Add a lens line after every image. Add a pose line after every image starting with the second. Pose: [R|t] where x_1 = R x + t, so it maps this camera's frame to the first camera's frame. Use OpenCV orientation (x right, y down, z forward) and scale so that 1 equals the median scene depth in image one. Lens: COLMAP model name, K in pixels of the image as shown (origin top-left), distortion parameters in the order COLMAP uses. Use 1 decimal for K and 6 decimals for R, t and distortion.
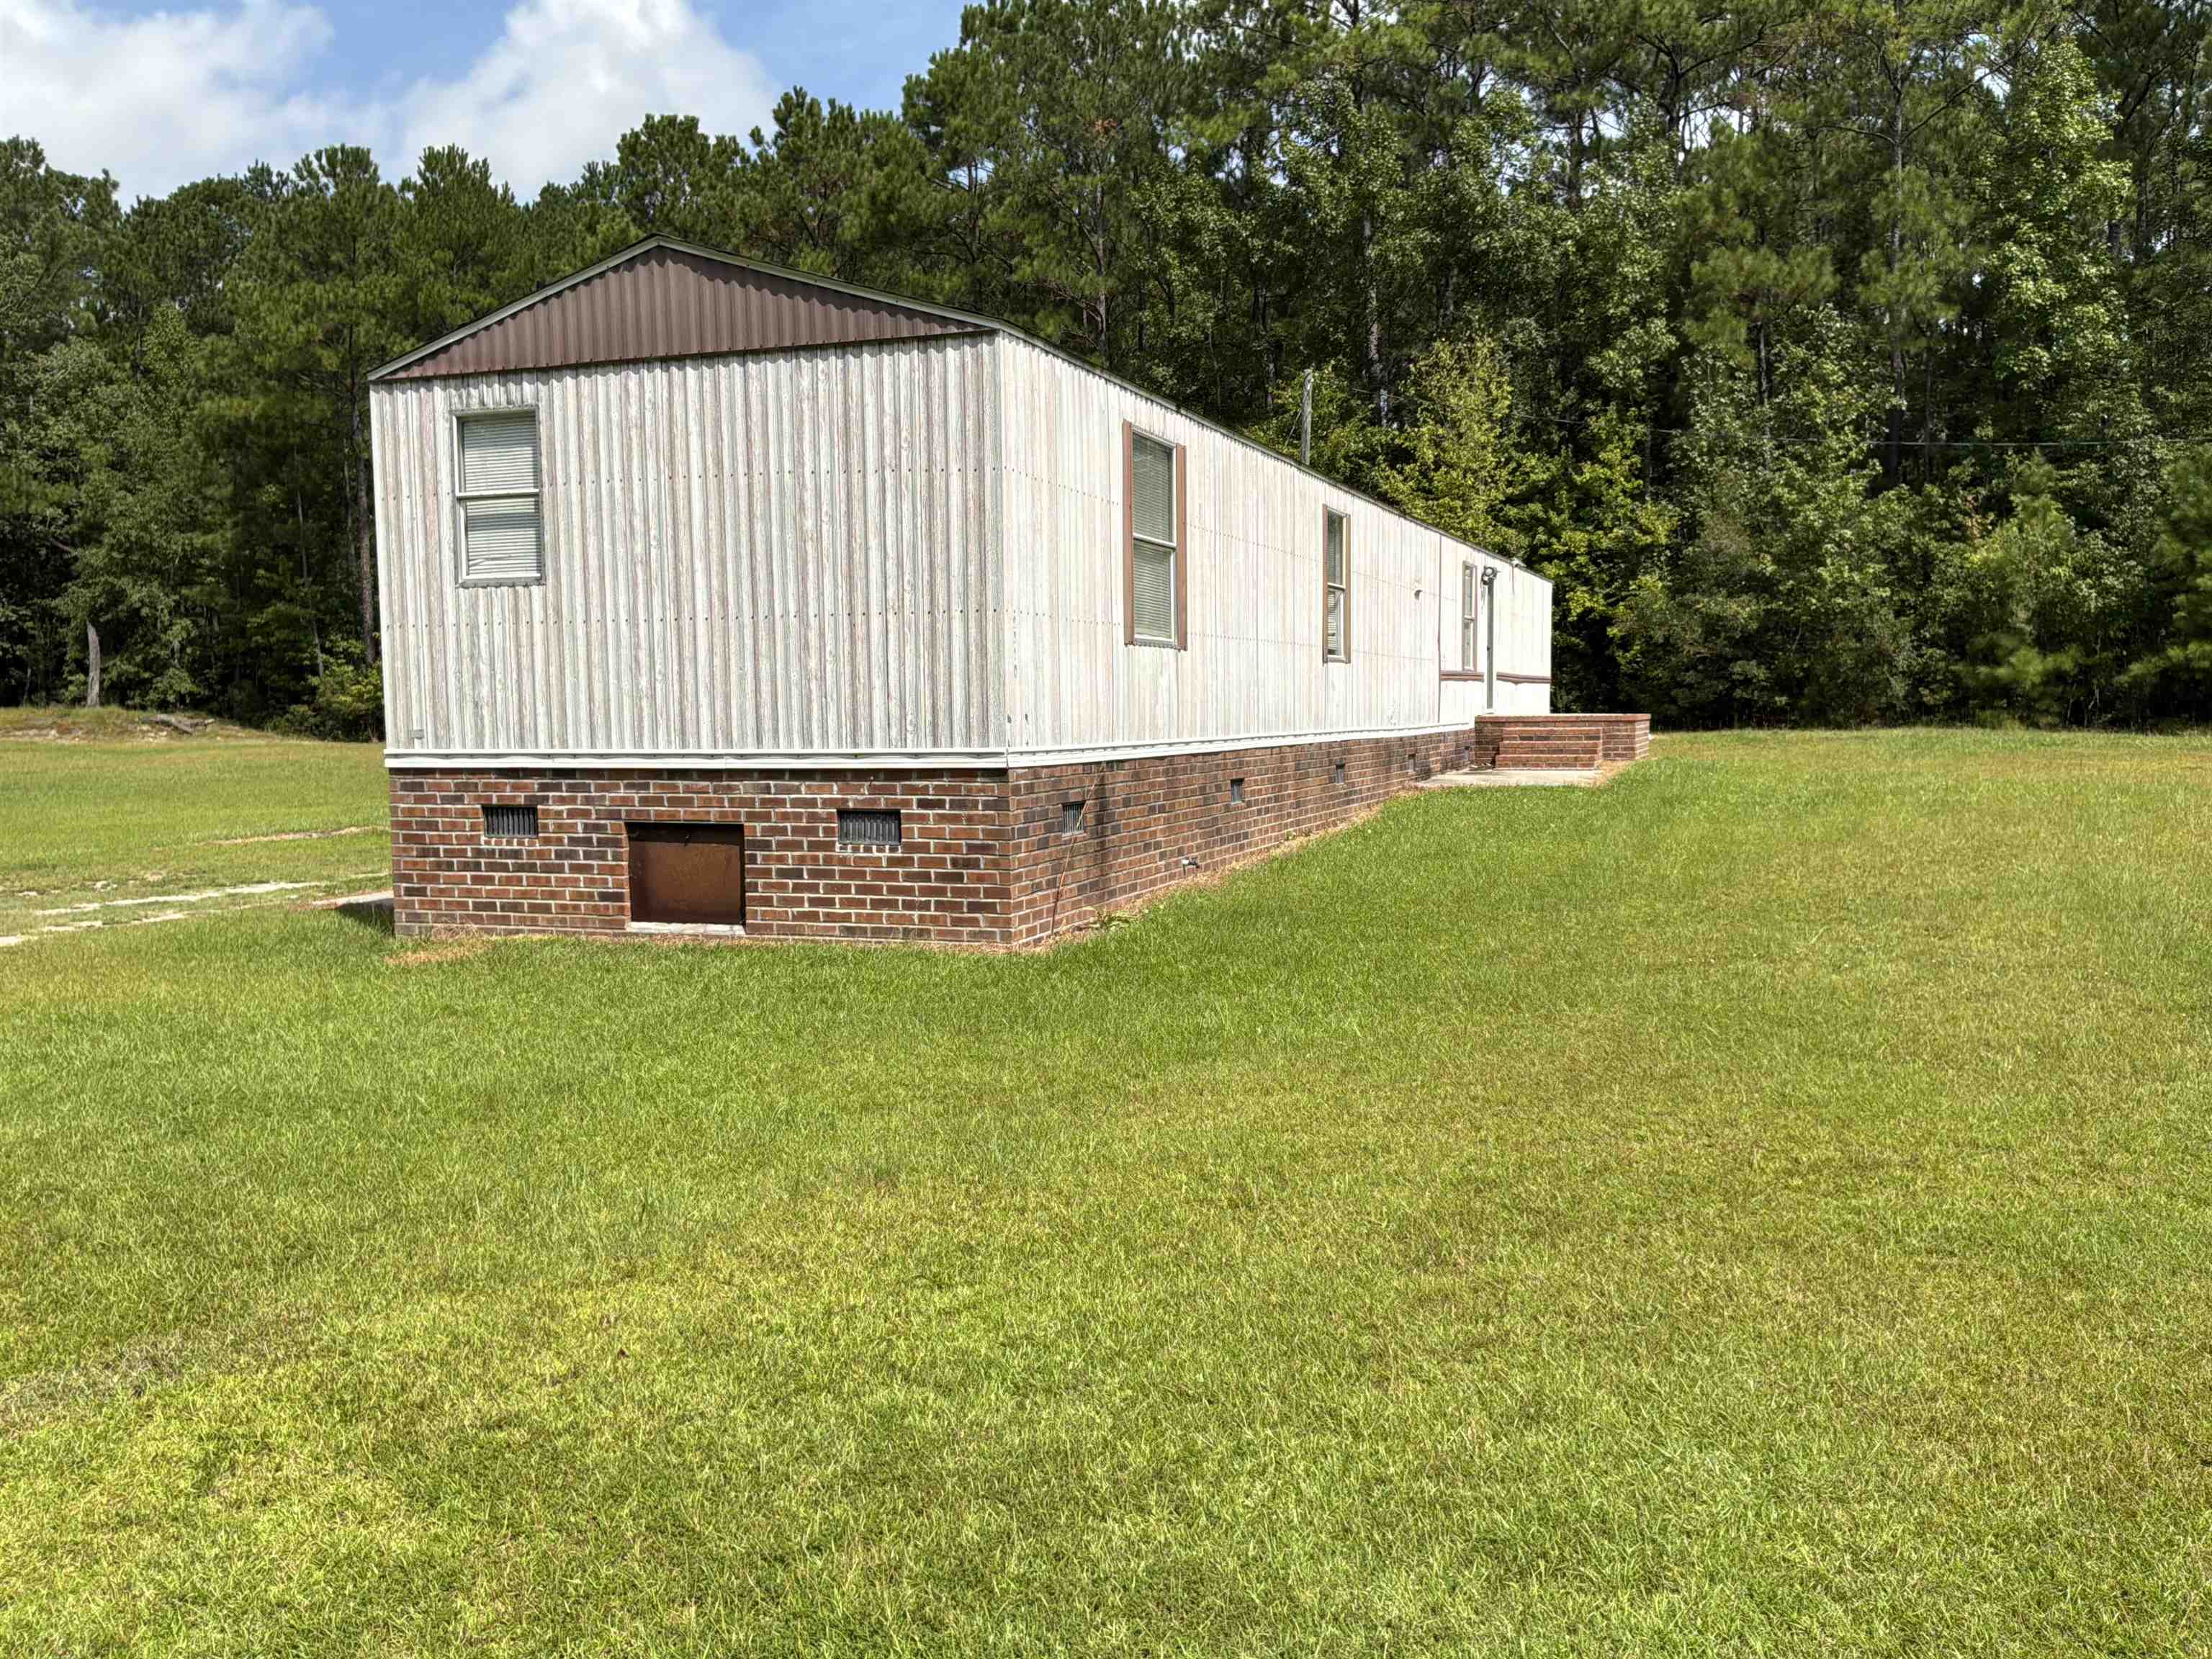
lens RADIAL K [[1931.1, 0, 1106.0], [0, 1931.1, 829.5], [0, 0, 1]] dist [0.110500, -0.169085]
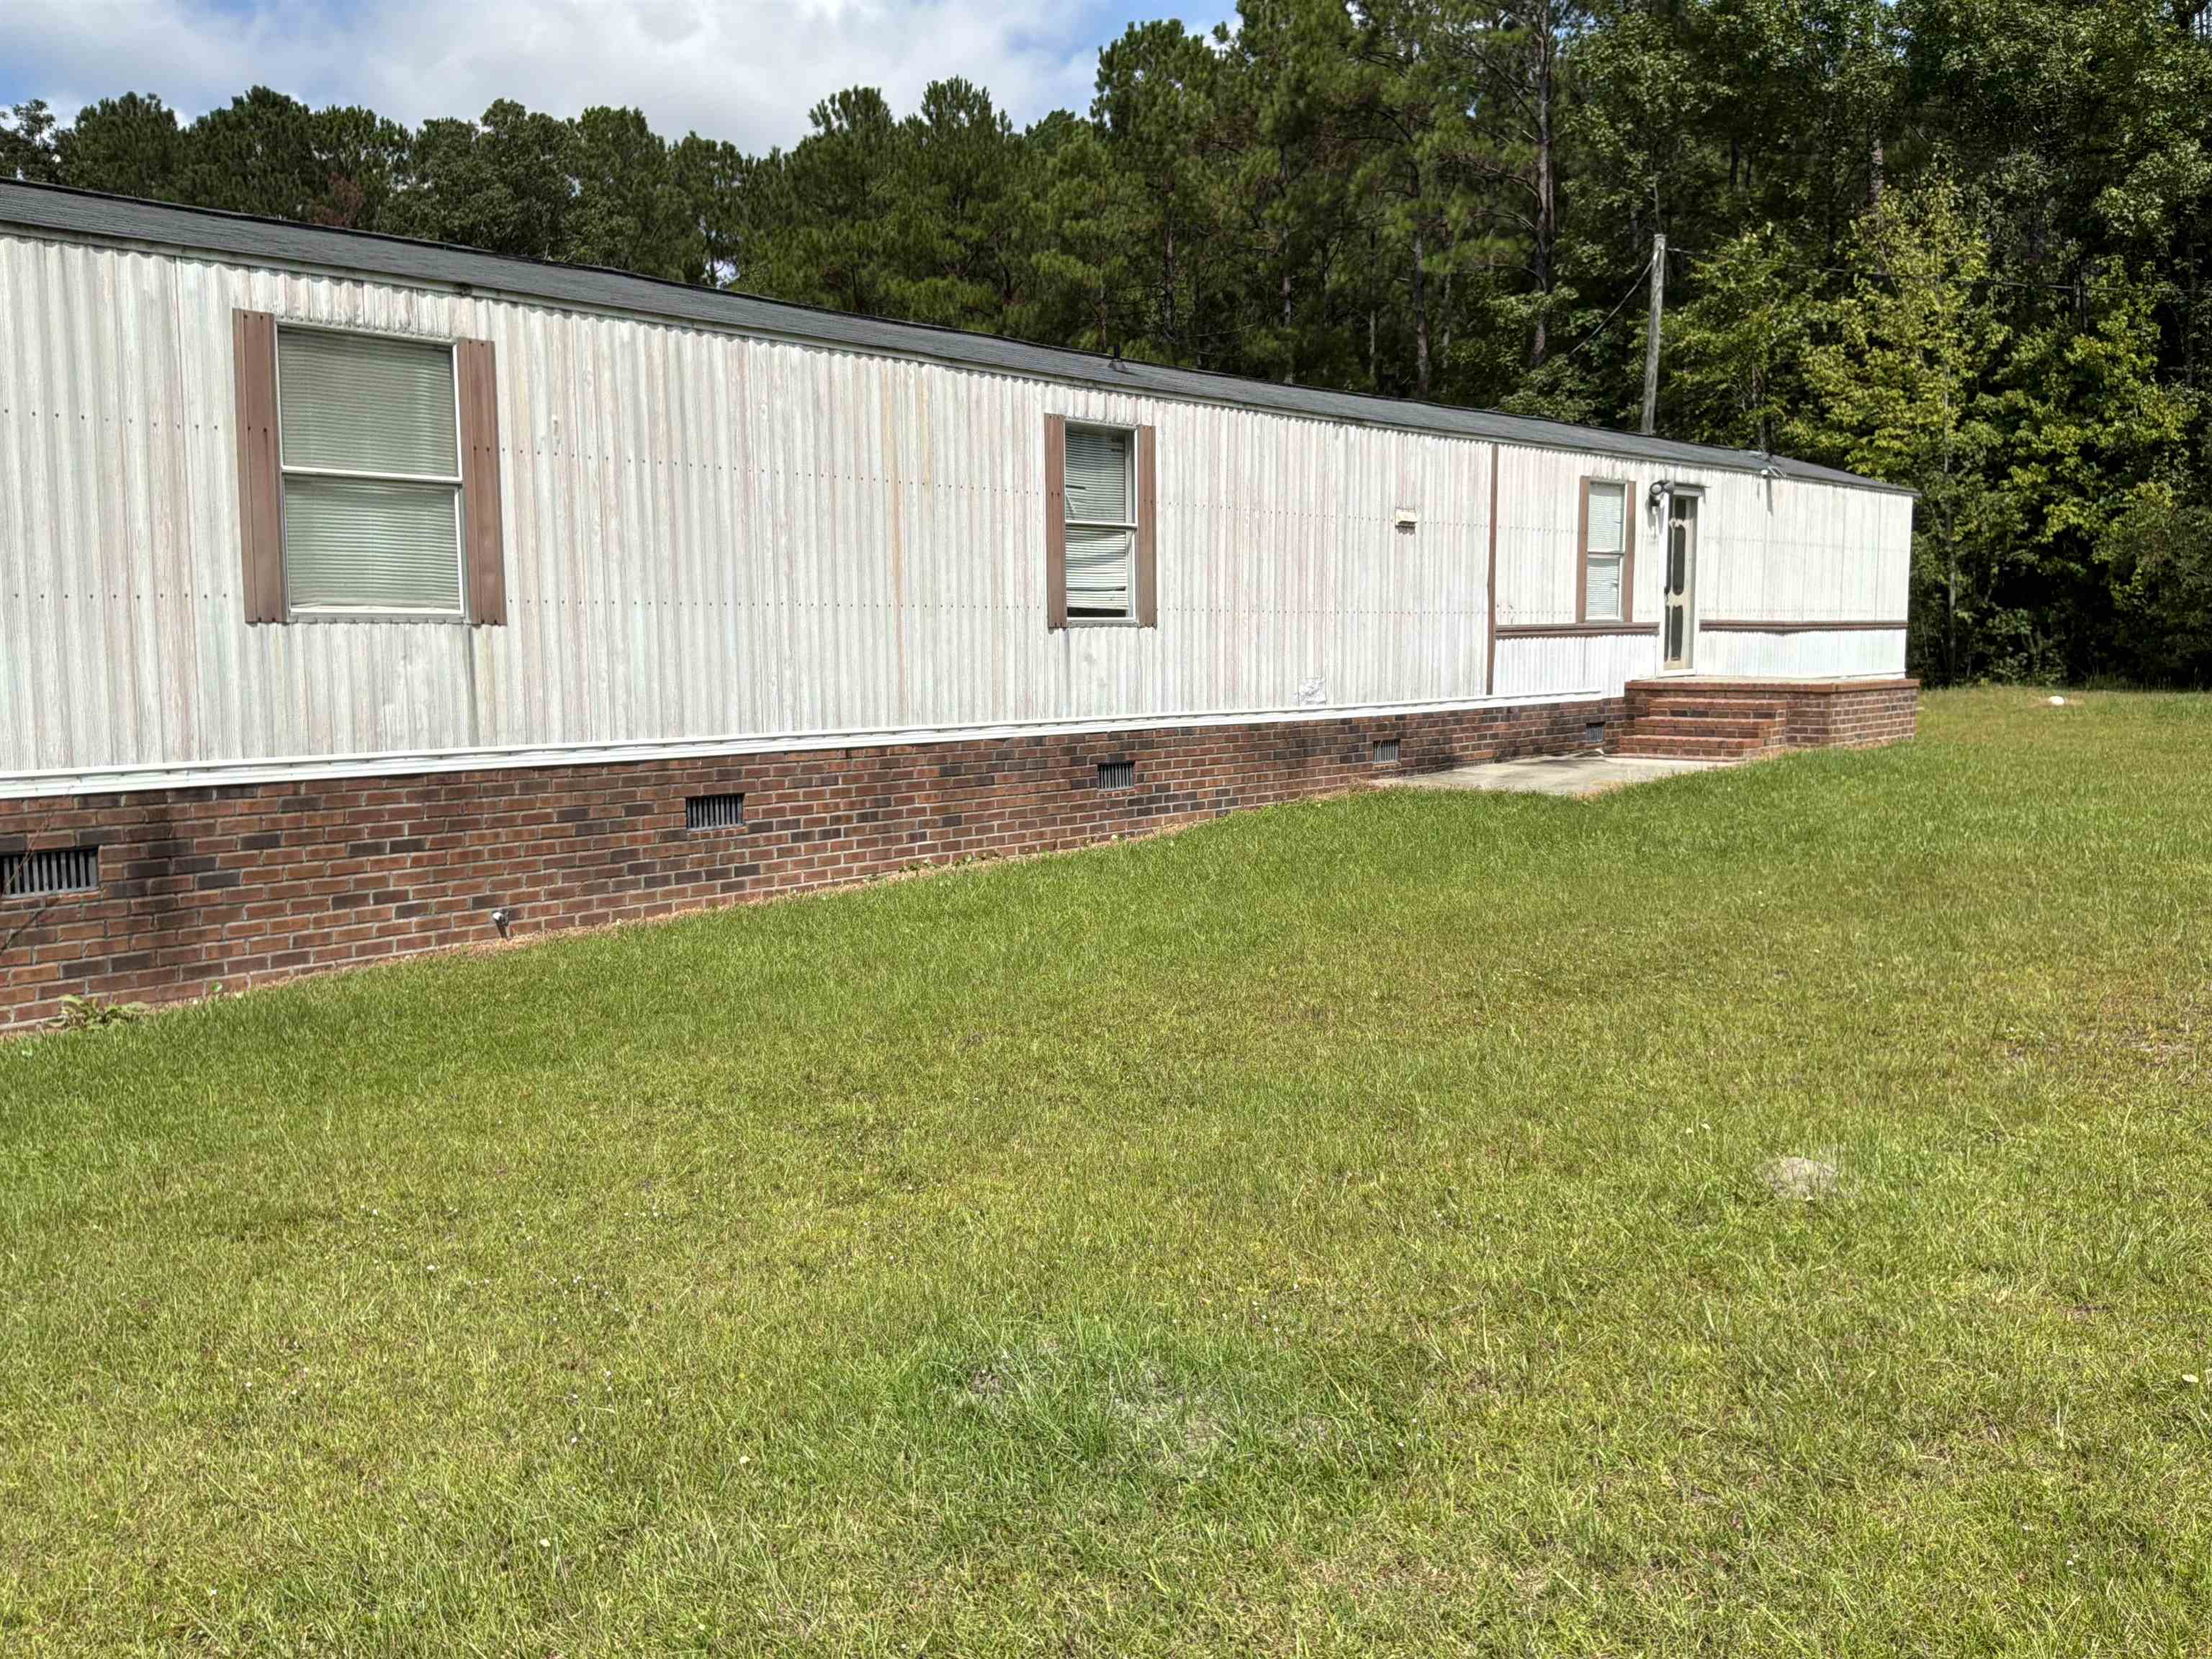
lens RADIAL K [[1869.7, 0, 1101.2], [0, 1869.7, 808.1], [0, 0, 1]] dist [0.096868, -0.164598]
pose [[0.921263, 0.049656, -0.385757, 0.187879], [-0.034543, 0.998343, 0.046017, -0.023286], [0.387403, -0.029068, 0.921452, 0.156304]]
